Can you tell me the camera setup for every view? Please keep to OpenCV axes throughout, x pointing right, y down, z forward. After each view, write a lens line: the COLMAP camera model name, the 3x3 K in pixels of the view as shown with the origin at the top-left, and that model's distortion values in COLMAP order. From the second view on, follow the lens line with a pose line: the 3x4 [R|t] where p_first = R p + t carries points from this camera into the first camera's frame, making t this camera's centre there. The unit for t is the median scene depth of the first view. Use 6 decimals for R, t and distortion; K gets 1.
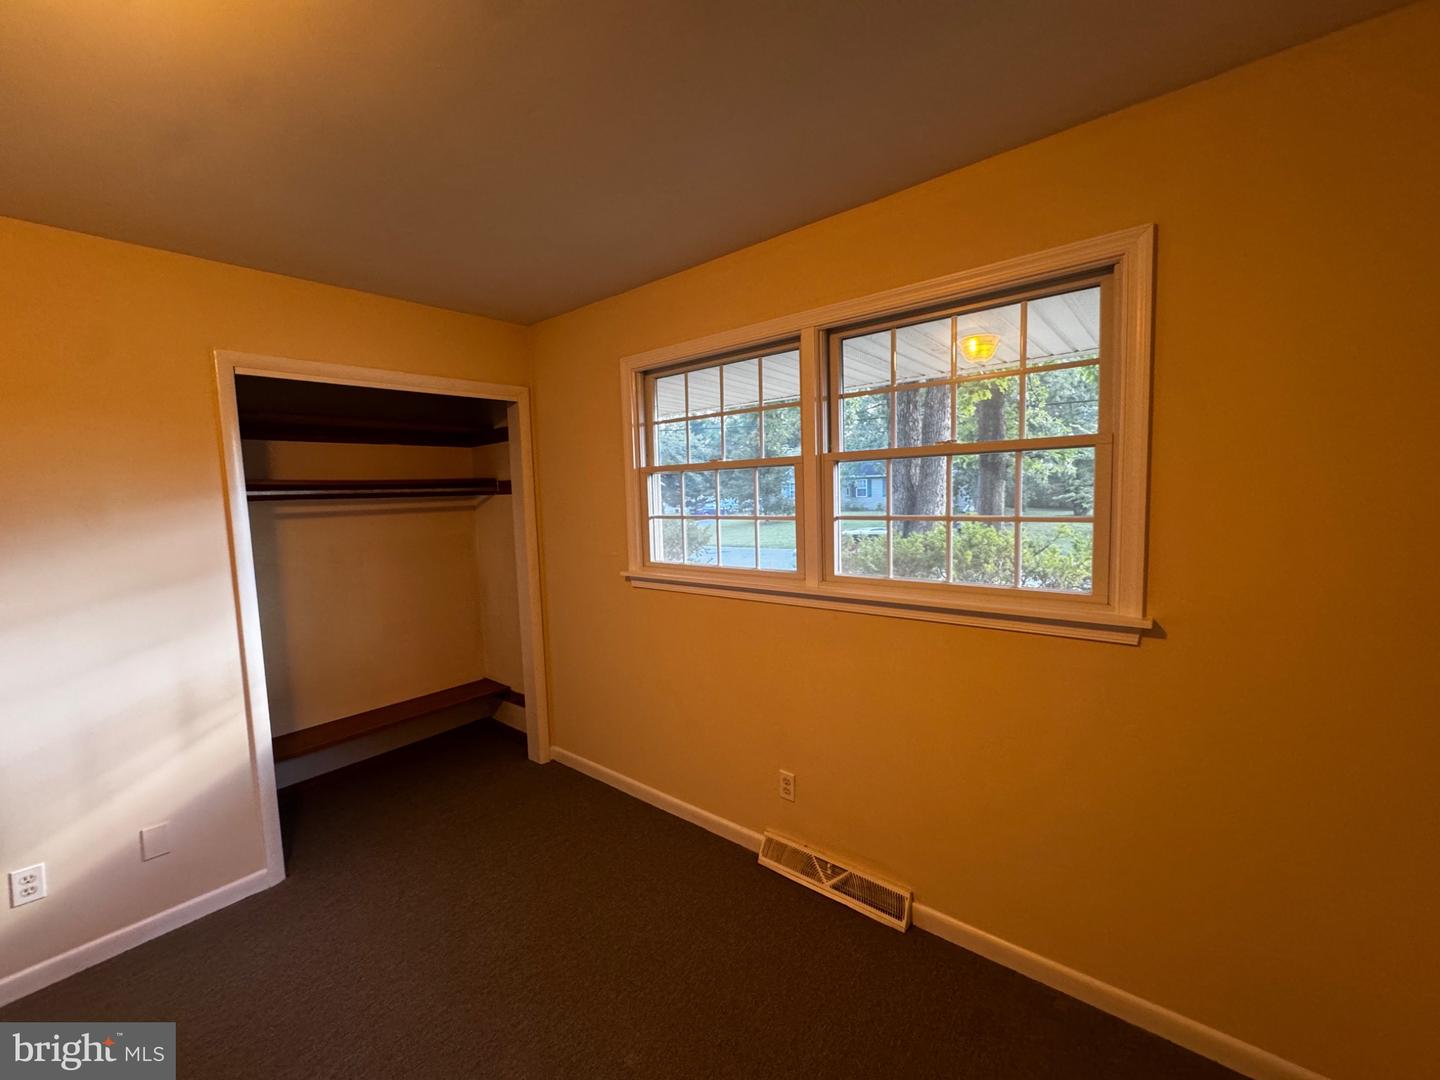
lens RADIAL K [[580.5, 0, 719.9], [0, 580.5, 534.2], [0, 0, 1]] dist [-0.001414, -0.000029]
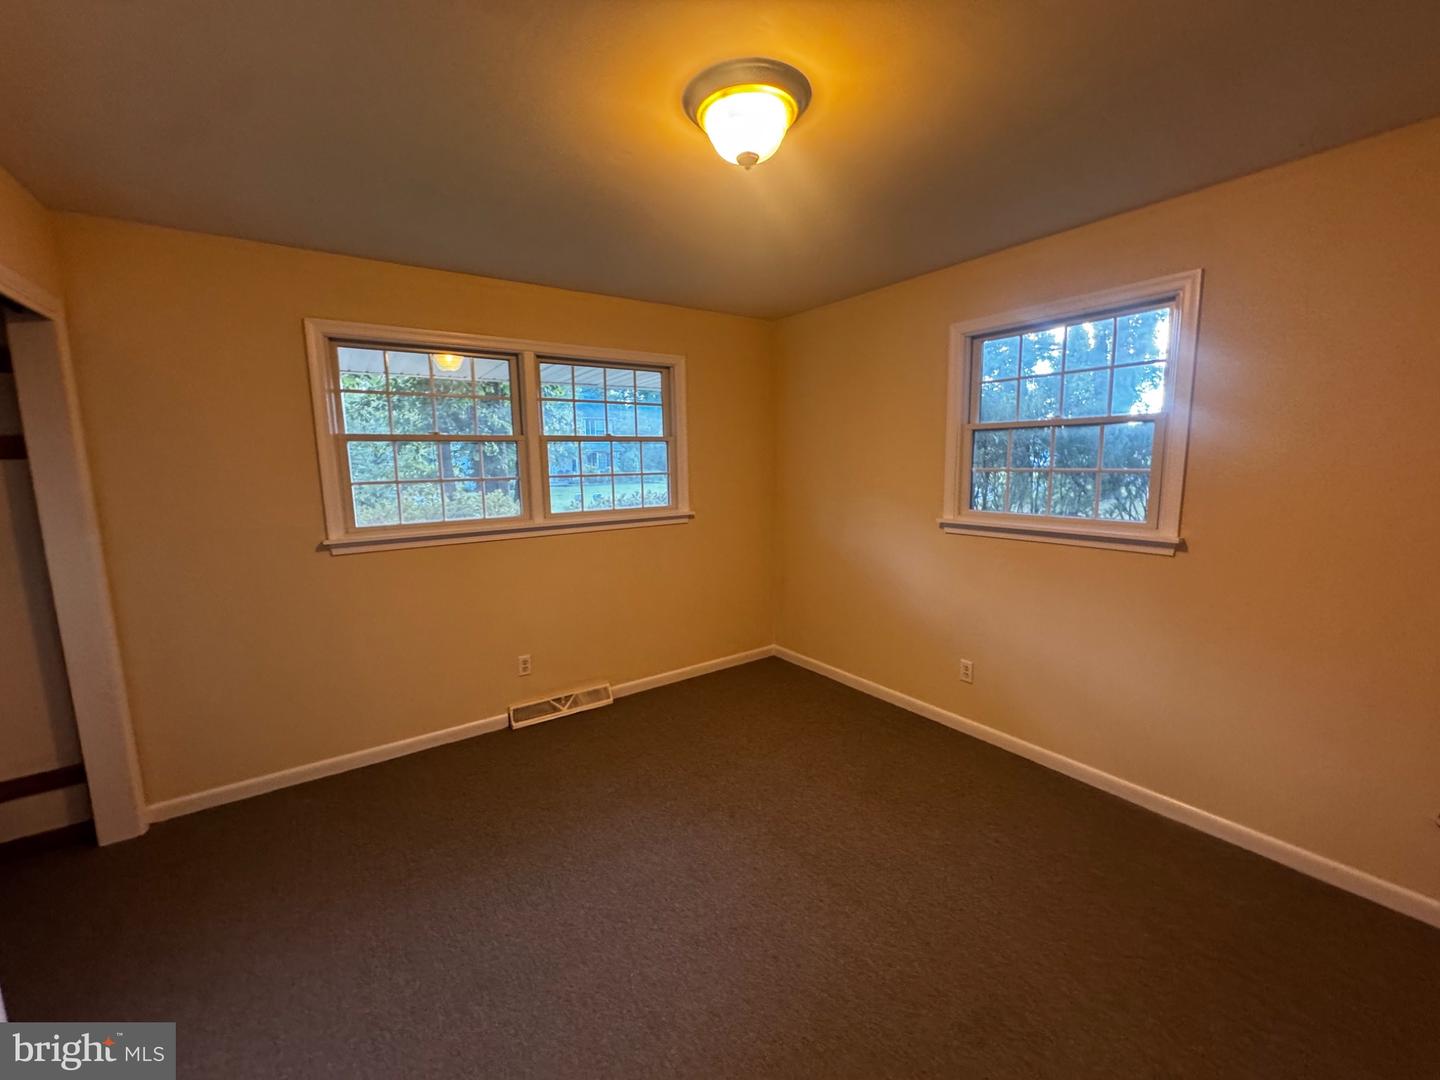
lens RADIAL K [[580.5, 0, 719.9], [0, 580.5, 534.2], [0, 0, 1]] dist [-0.001414, -0.000029]
pose [[0.268235, -0.086915, 0.959425, -1.105988], [0.088976, 0.993900, 0.065163, 0.059990], [-0.959236, 0.067887, 0.274332, 0.120115]]
